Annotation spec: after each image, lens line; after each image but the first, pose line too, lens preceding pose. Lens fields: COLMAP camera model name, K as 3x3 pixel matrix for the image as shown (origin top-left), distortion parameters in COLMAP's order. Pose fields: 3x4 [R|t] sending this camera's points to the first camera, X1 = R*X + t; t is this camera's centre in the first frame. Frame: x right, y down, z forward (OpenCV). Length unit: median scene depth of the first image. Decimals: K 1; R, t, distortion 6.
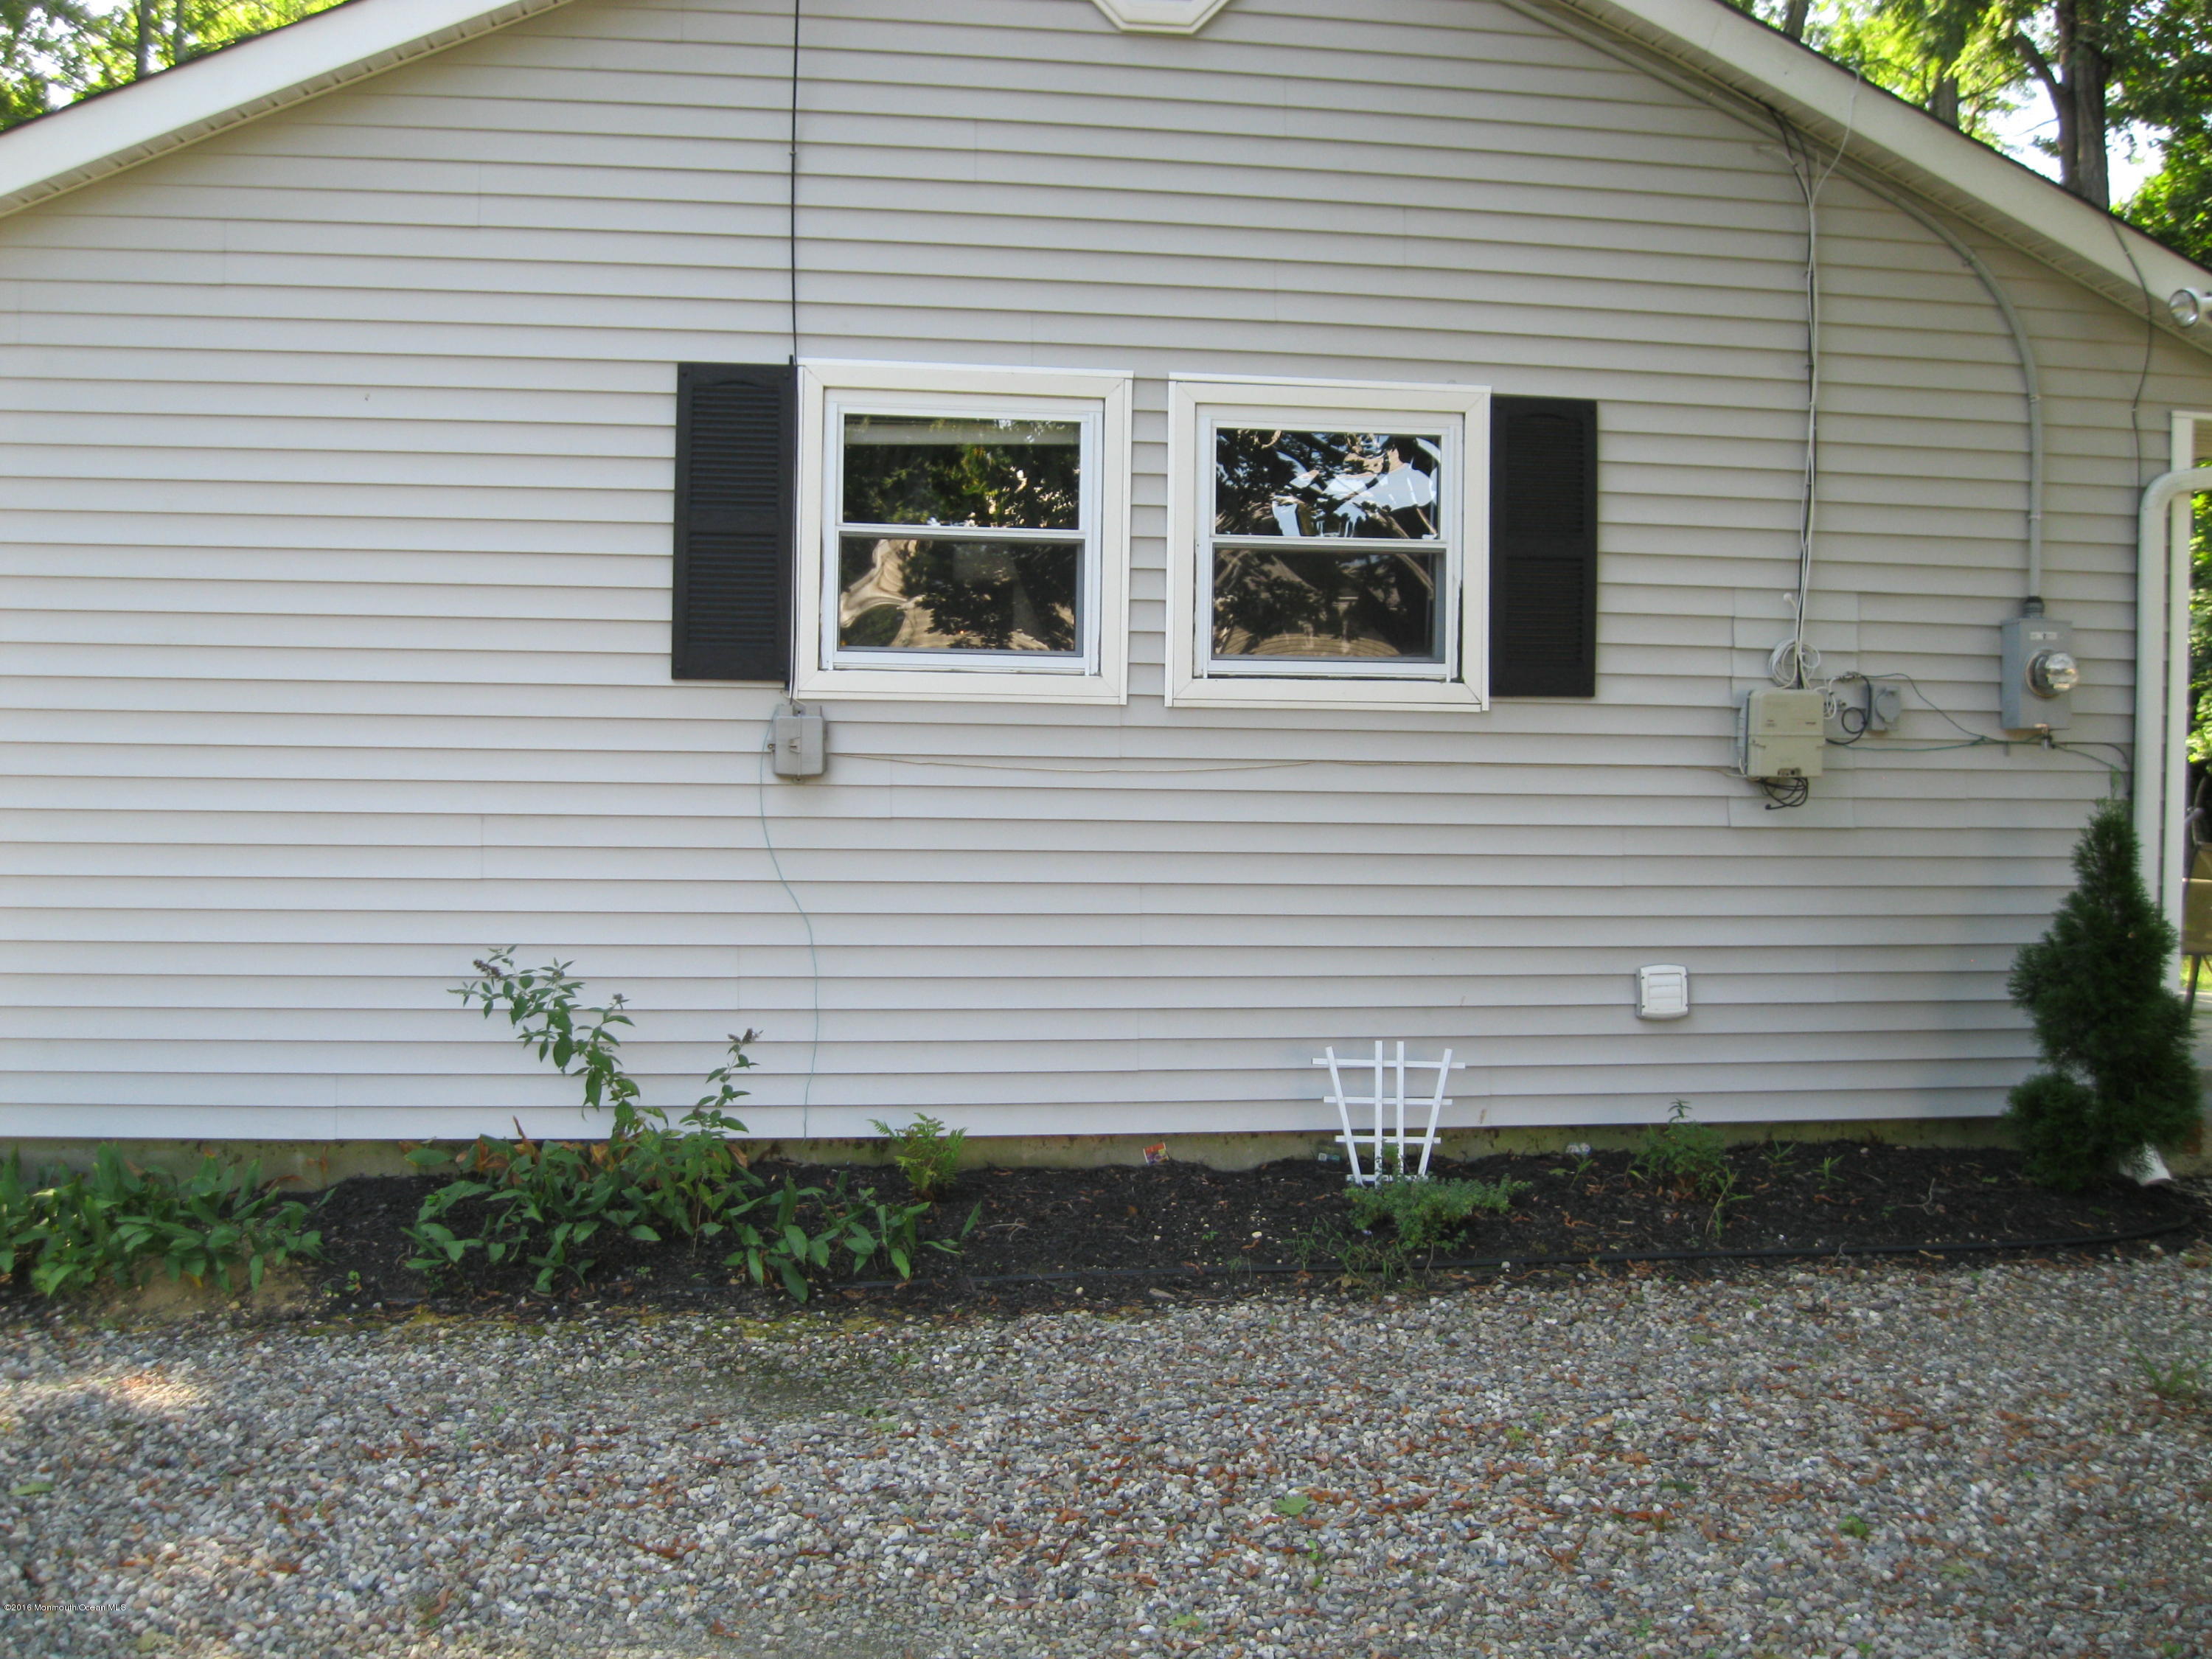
lens RADIAL K [[2224.3, 0, 1106.0], [0, 2224.3, 829.5], [0, 0, 1]] dist [-0.101873, 0.013119]
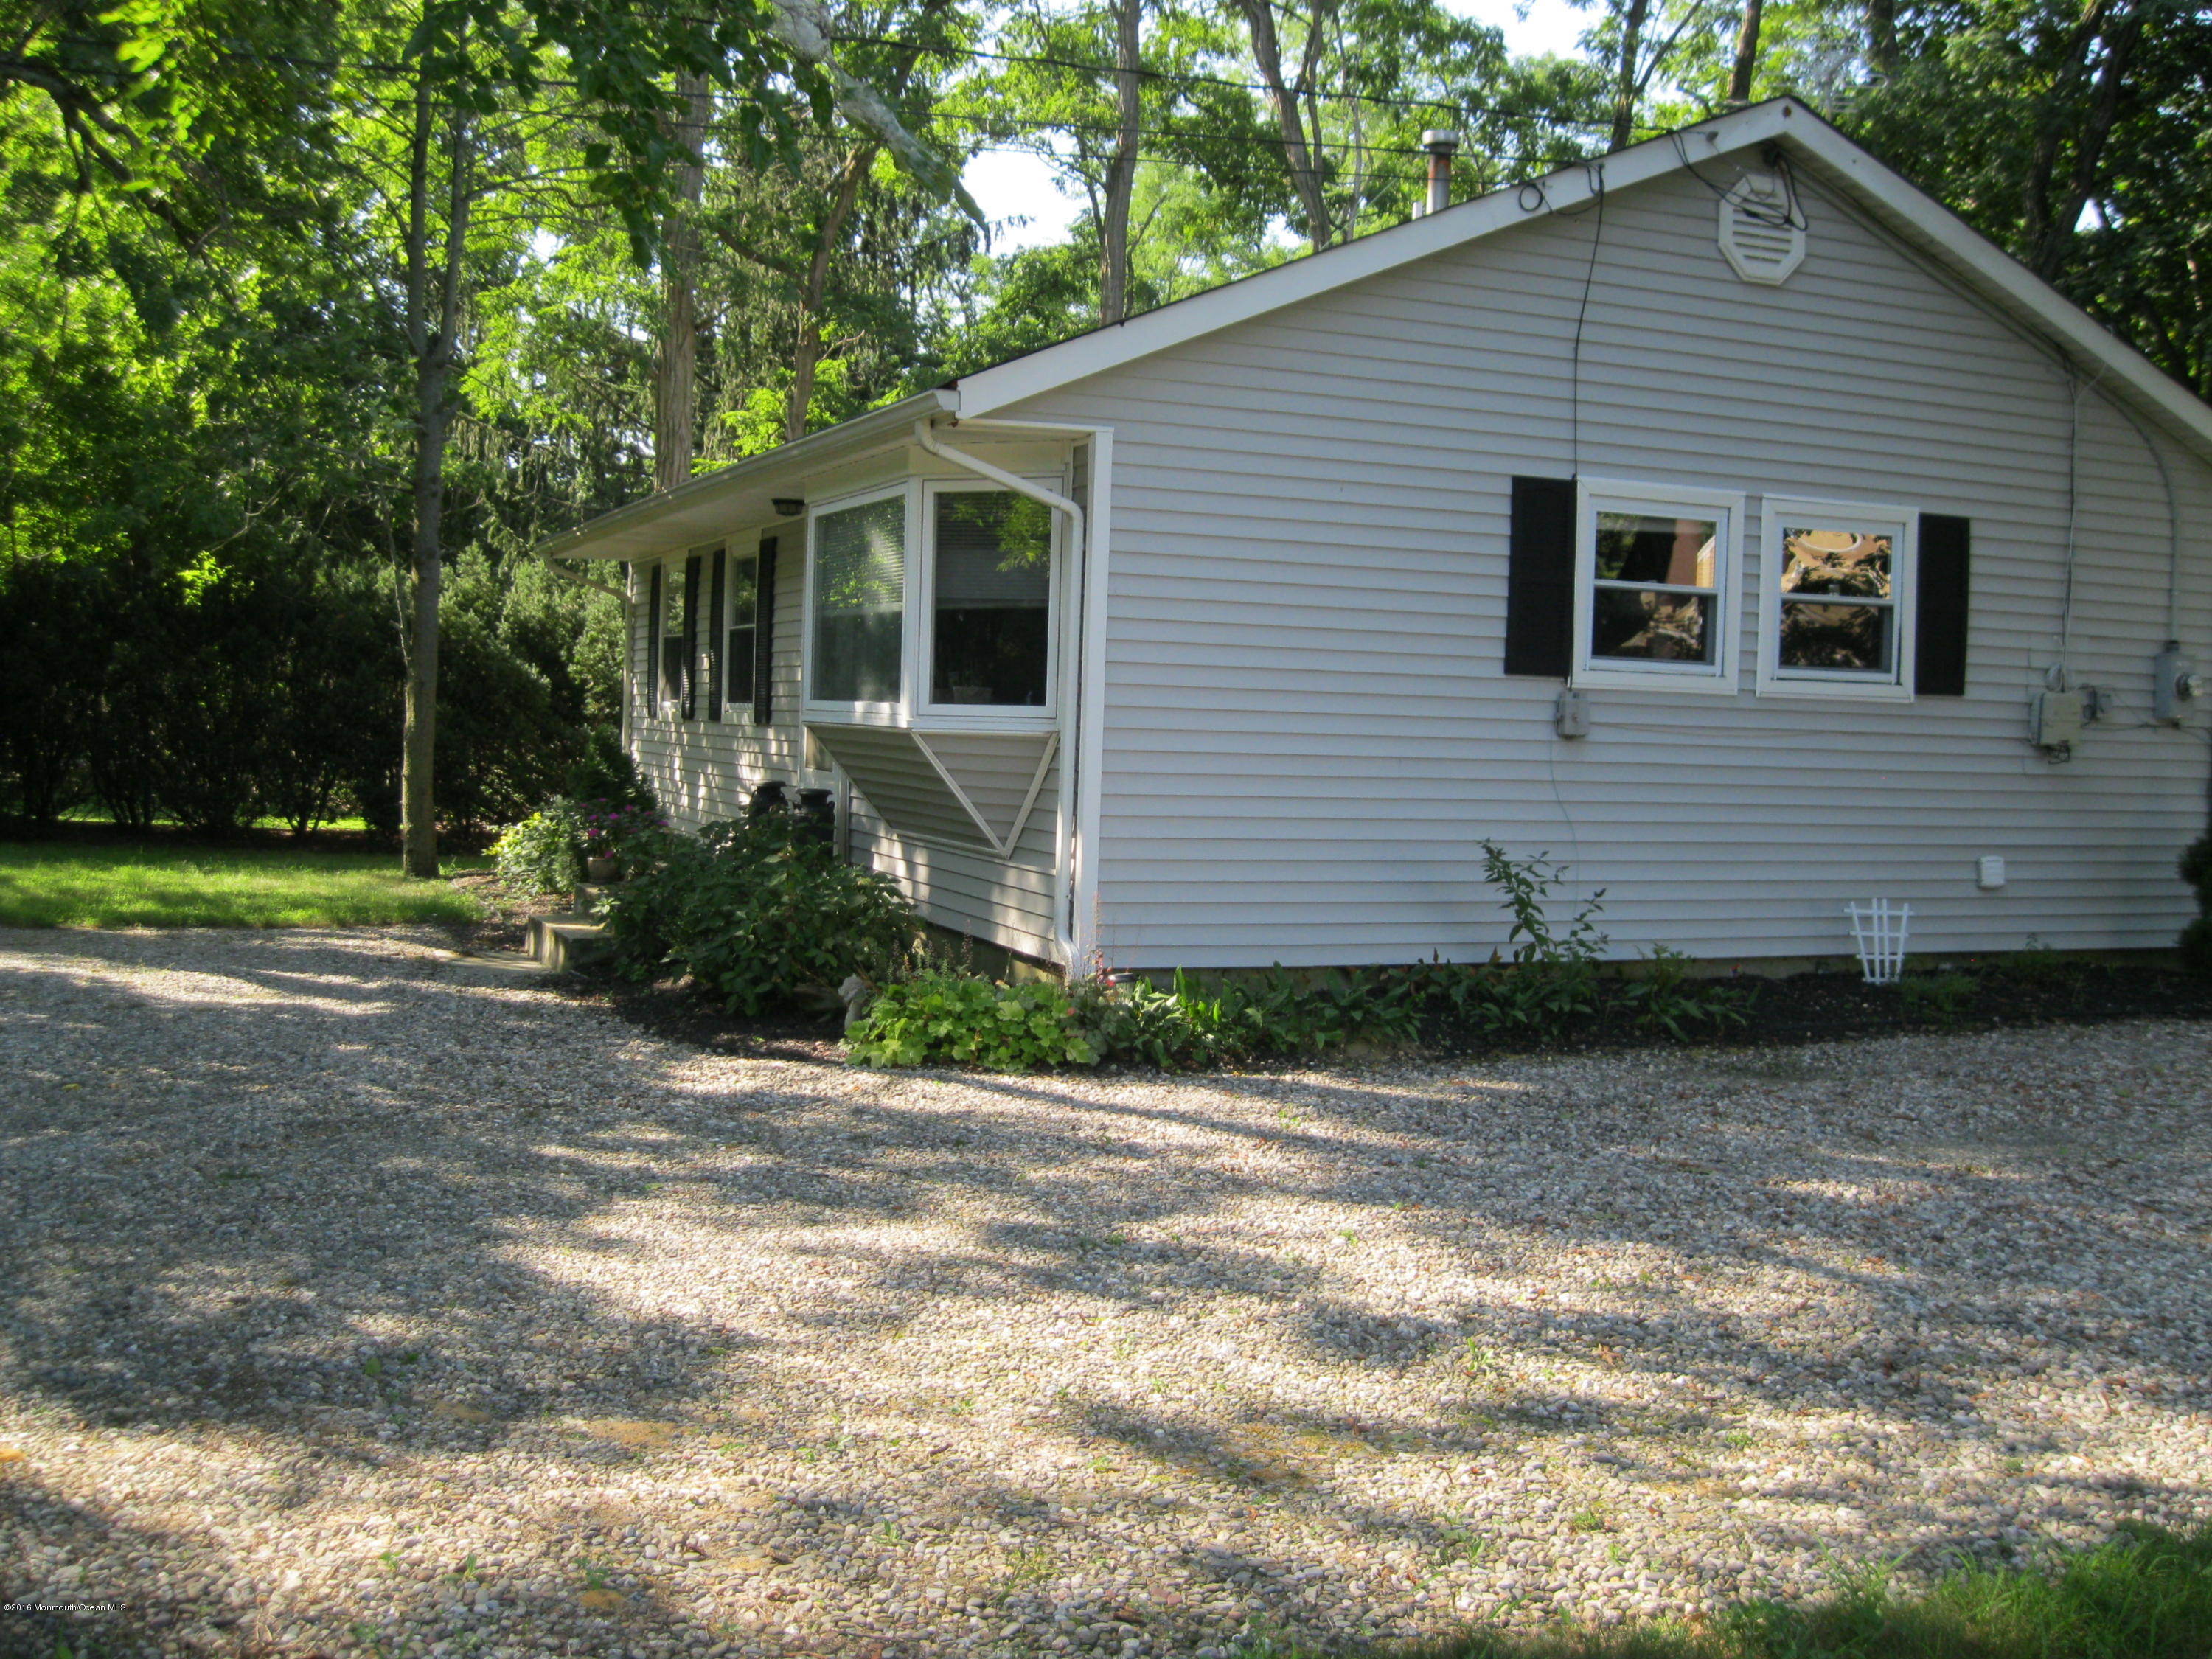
lens RADIAL K [[2224.3, 0, 1106.0], [0, 2224.3, 829.5], [0, 0, 1]] dist [-0.101873, 0.013119]
pose [[0.972406, 0.004334, 0.233255, -0.822752], [-0.010389, 0.999640, 0.024738, 0.007325], [-0.233064, -0.026479, 0.972101, -0.476157]]
